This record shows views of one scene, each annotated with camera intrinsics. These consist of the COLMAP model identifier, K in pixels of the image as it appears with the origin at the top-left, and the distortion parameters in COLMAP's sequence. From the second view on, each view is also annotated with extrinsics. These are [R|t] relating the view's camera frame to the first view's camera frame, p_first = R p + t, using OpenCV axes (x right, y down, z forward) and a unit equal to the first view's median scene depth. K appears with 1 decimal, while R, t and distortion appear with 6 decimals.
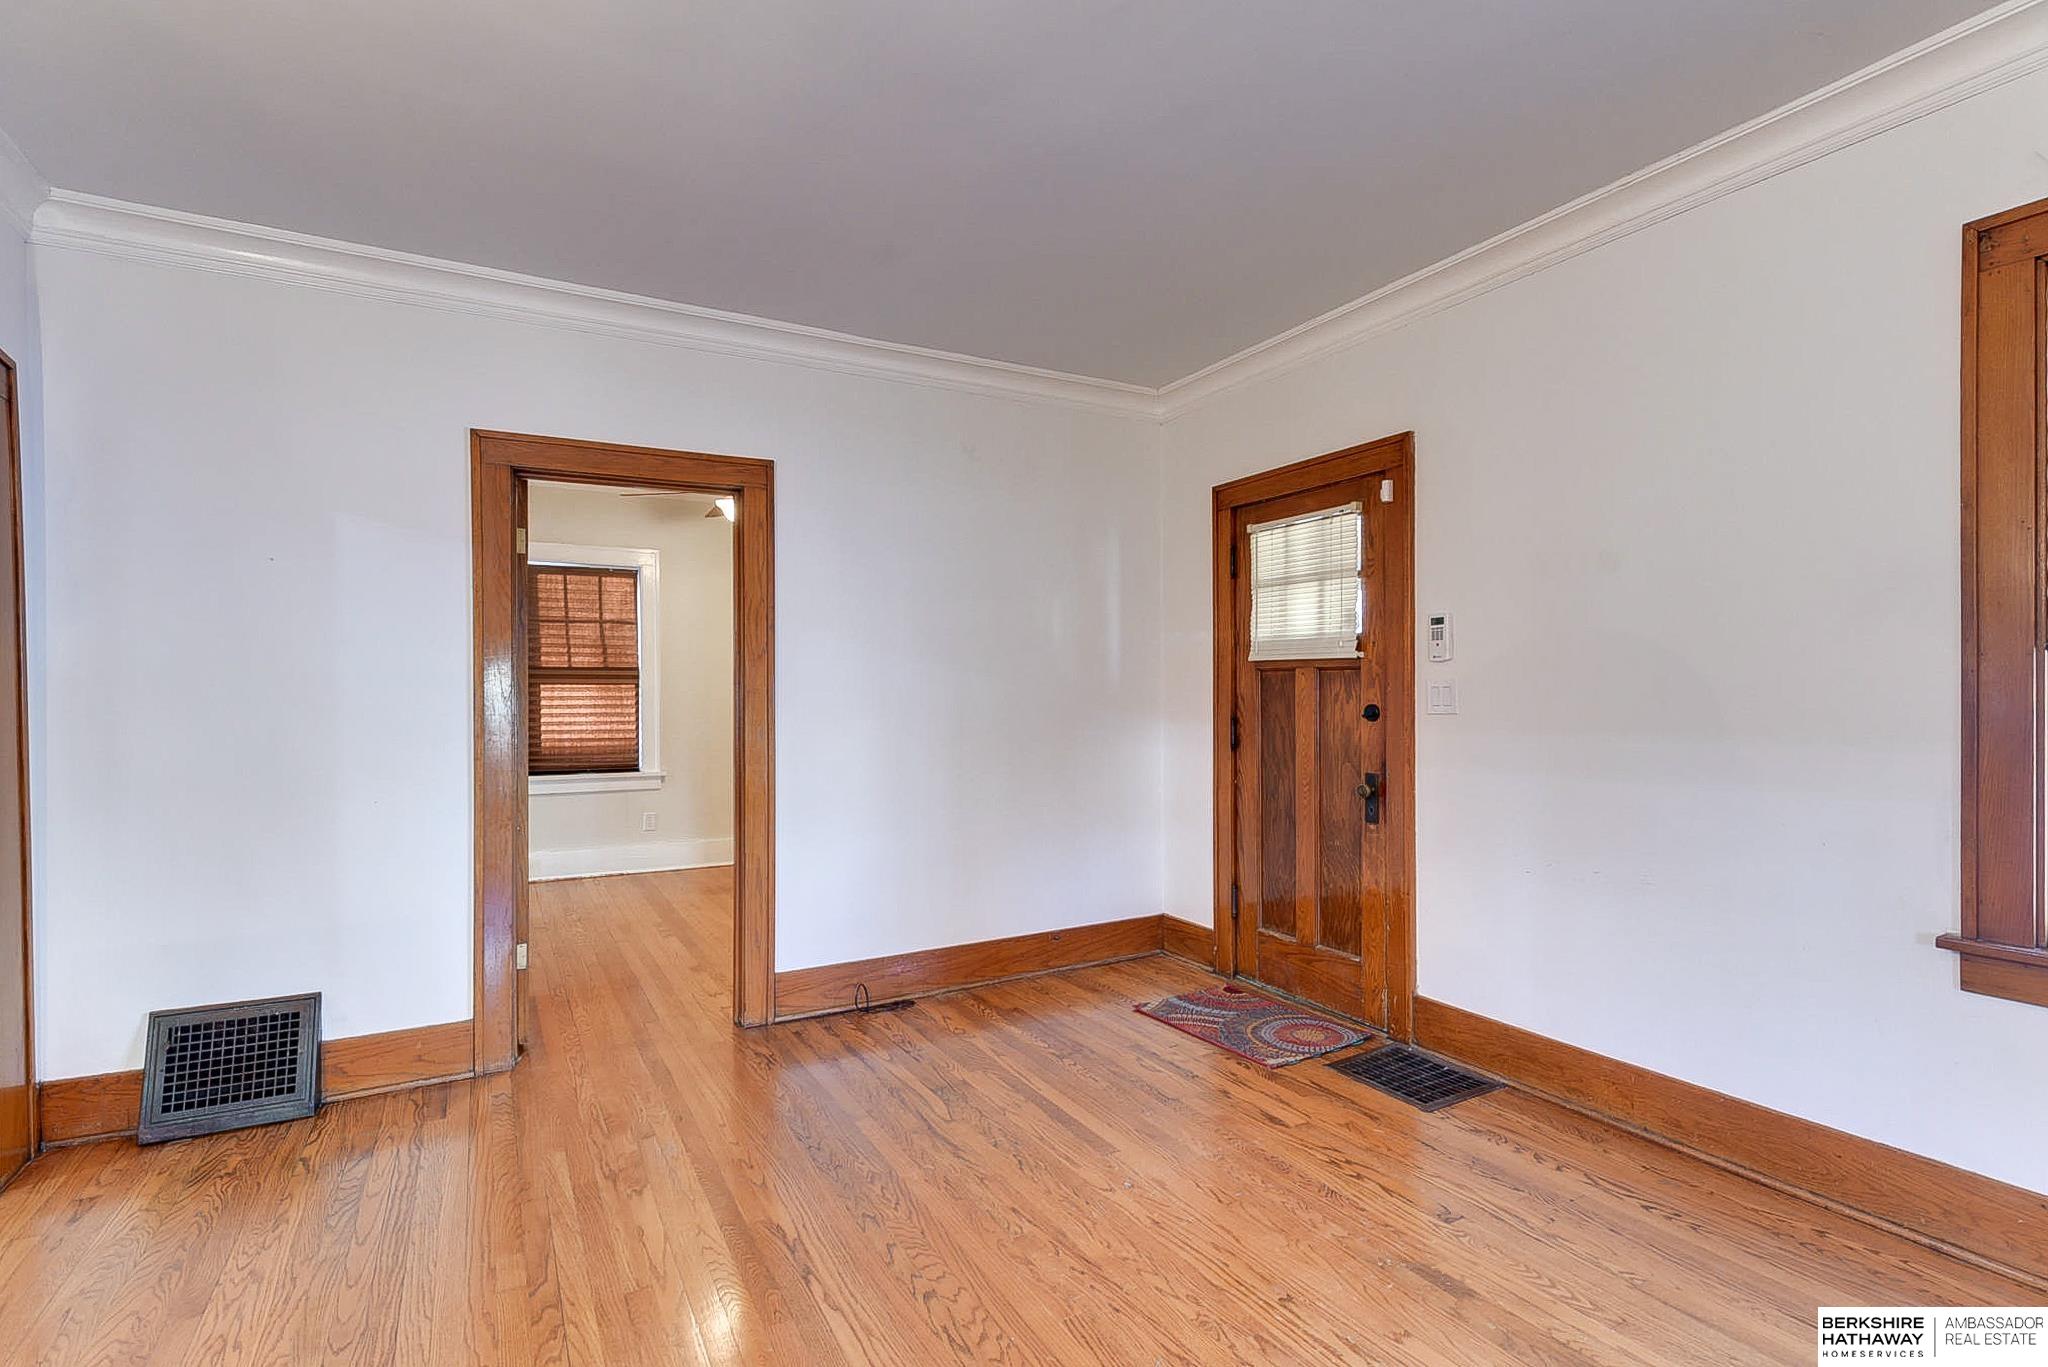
lens RADIAL K [[970.4, 0, 1045.9], [0, 970.4, 697.5], [0, 0, 1]] dist [0.008710, -0.000895]
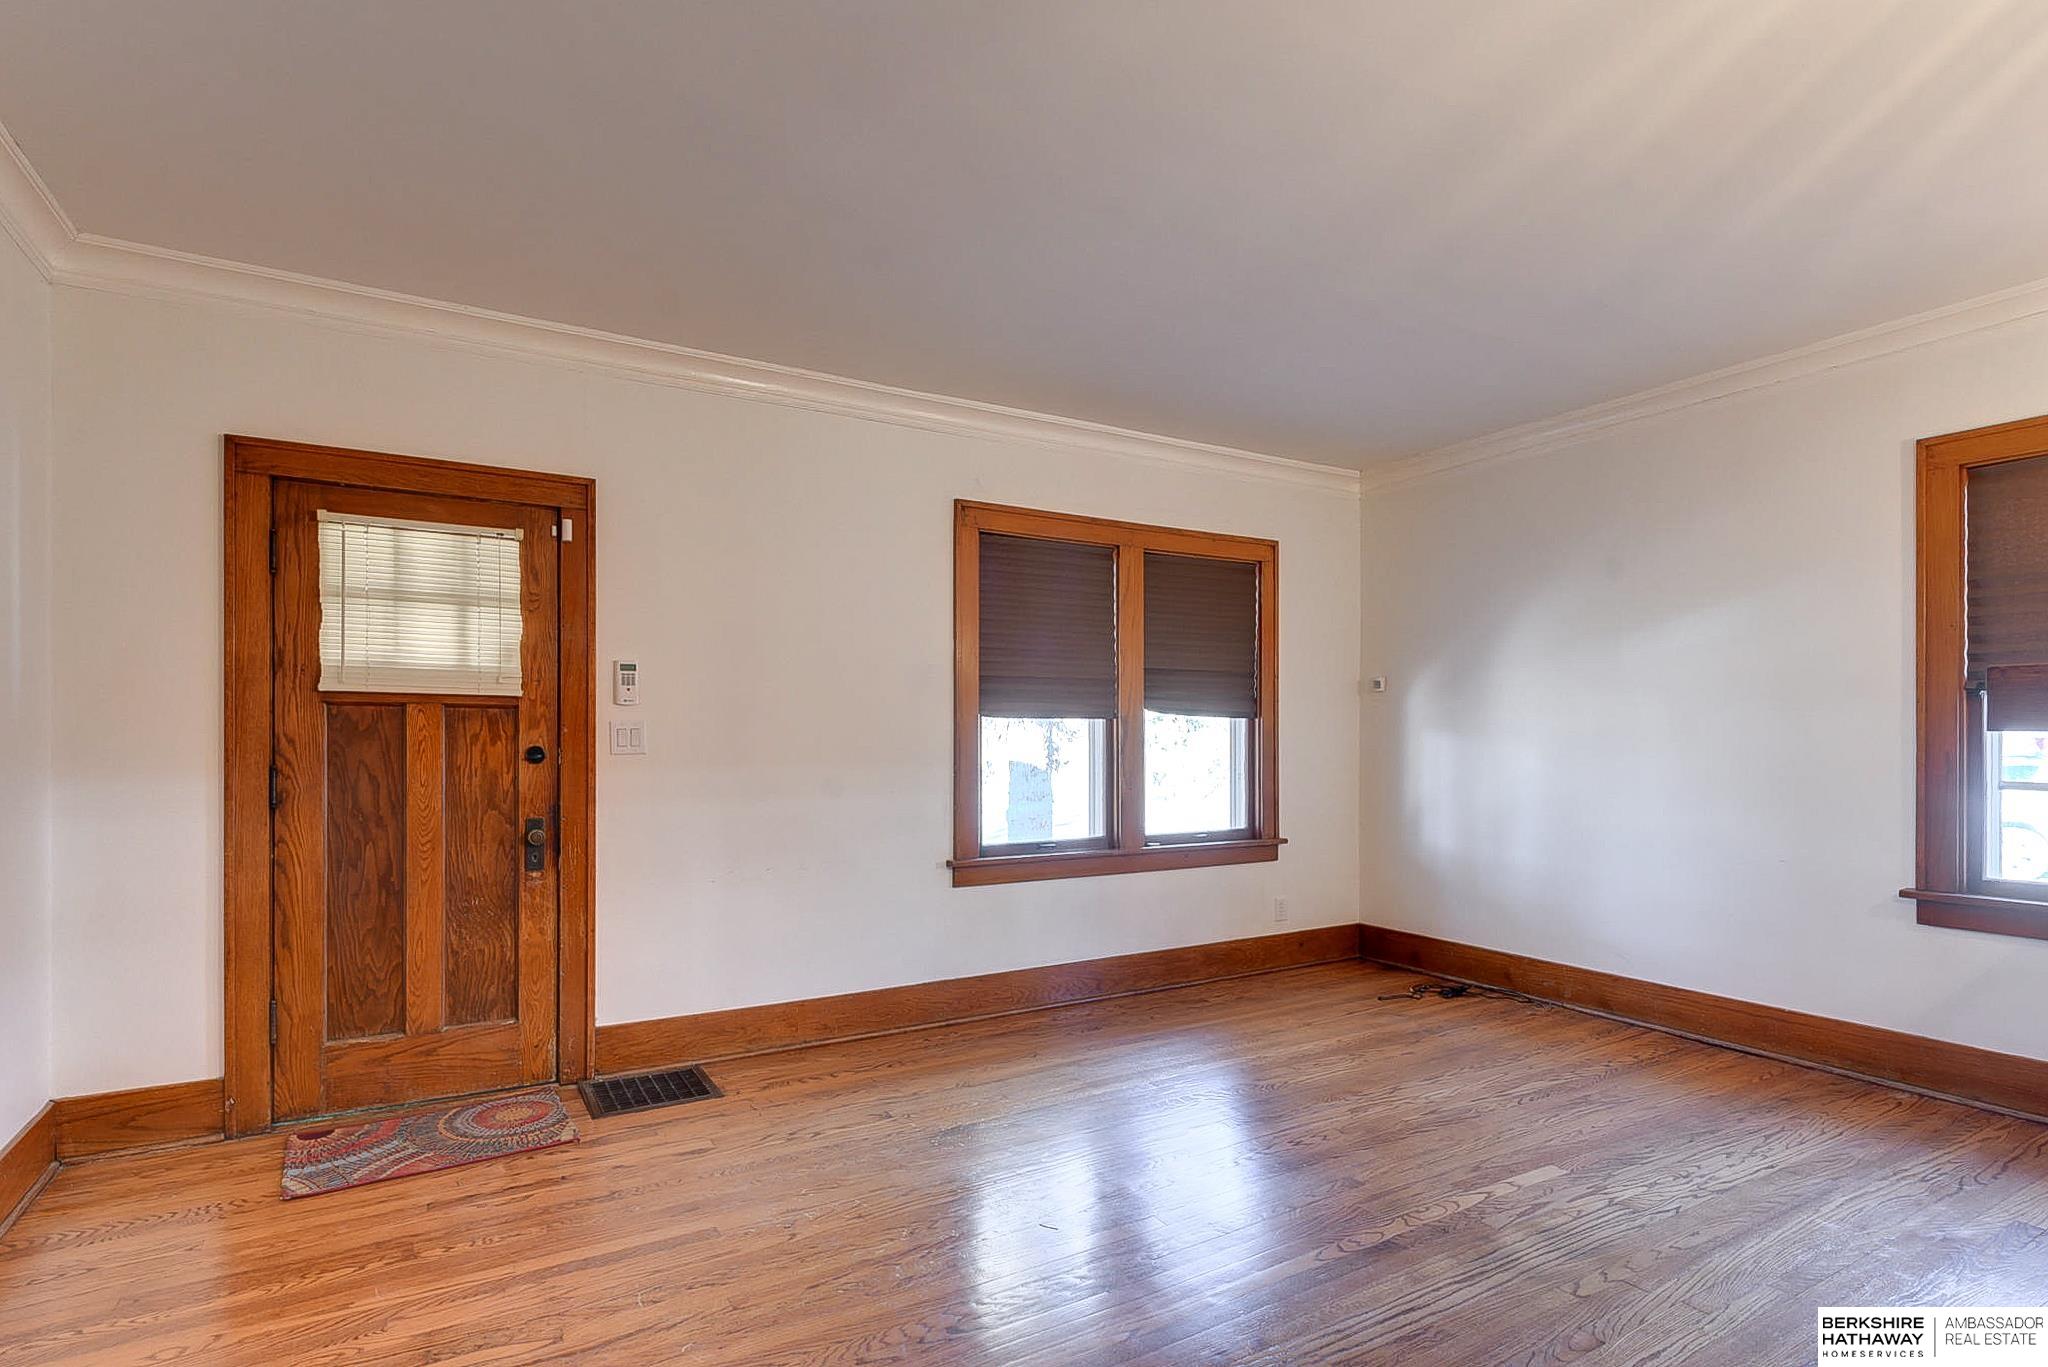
lens RADIAL K [[1001.2, 0, 1014.3], [0, 1001.2, 740.4], [0, 0, 1]] dist [0.006789, -0.002291]
pose [[0.001515, 0.003036, 0.999994, -0.630405], [0.004559, 0.999985, -0.003043, 0.006443], [-0.999988, 0.004564, 0.001501, 0.512823]]
